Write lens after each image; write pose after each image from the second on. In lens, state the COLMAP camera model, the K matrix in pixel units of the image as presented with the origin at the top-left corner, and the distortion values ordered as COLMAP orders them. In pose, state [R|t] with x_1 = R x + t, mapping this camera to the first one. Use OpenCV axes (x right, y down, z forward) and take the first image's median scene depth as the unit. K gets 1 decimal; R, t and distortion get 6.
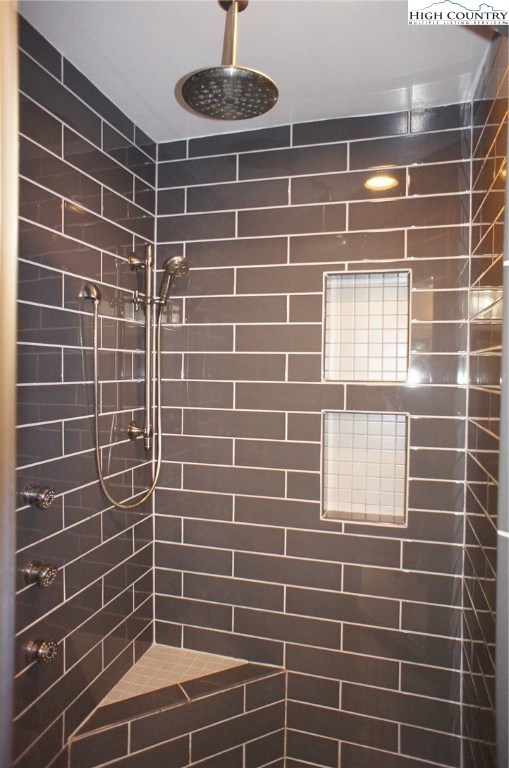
lens RADIAL K [[521.0, 0, 250.1], [0, 521.0, 379.4], [0, 0, 1]] dist [-0.071434, 0.097753]
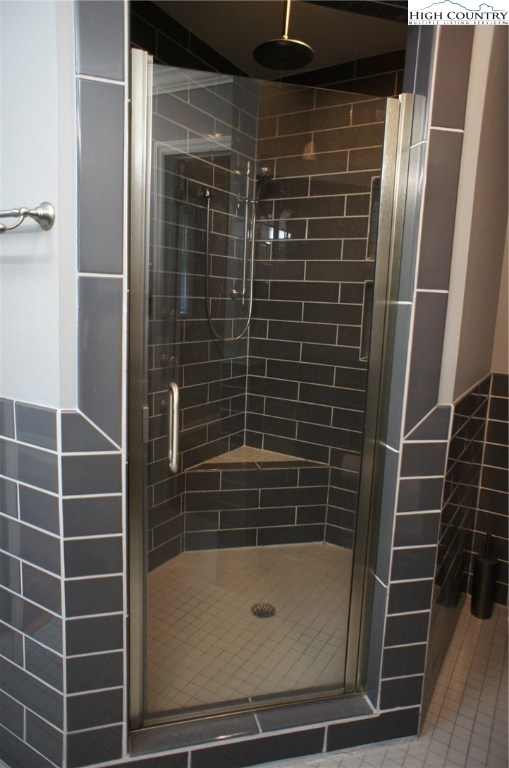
lens RADIAL K [[521.0, 0, 250.1], [0, 521.0, 379.4], [0, 0, 1]] dist [-0.071434, 0.097753]
pose [[0.962707, 0.070741, -0.261135, 0.221439], [-0.037295, 0.990696, 0.130886, 0.149232], [0.267964, -0.116266, 0.956388, -0.421411]]
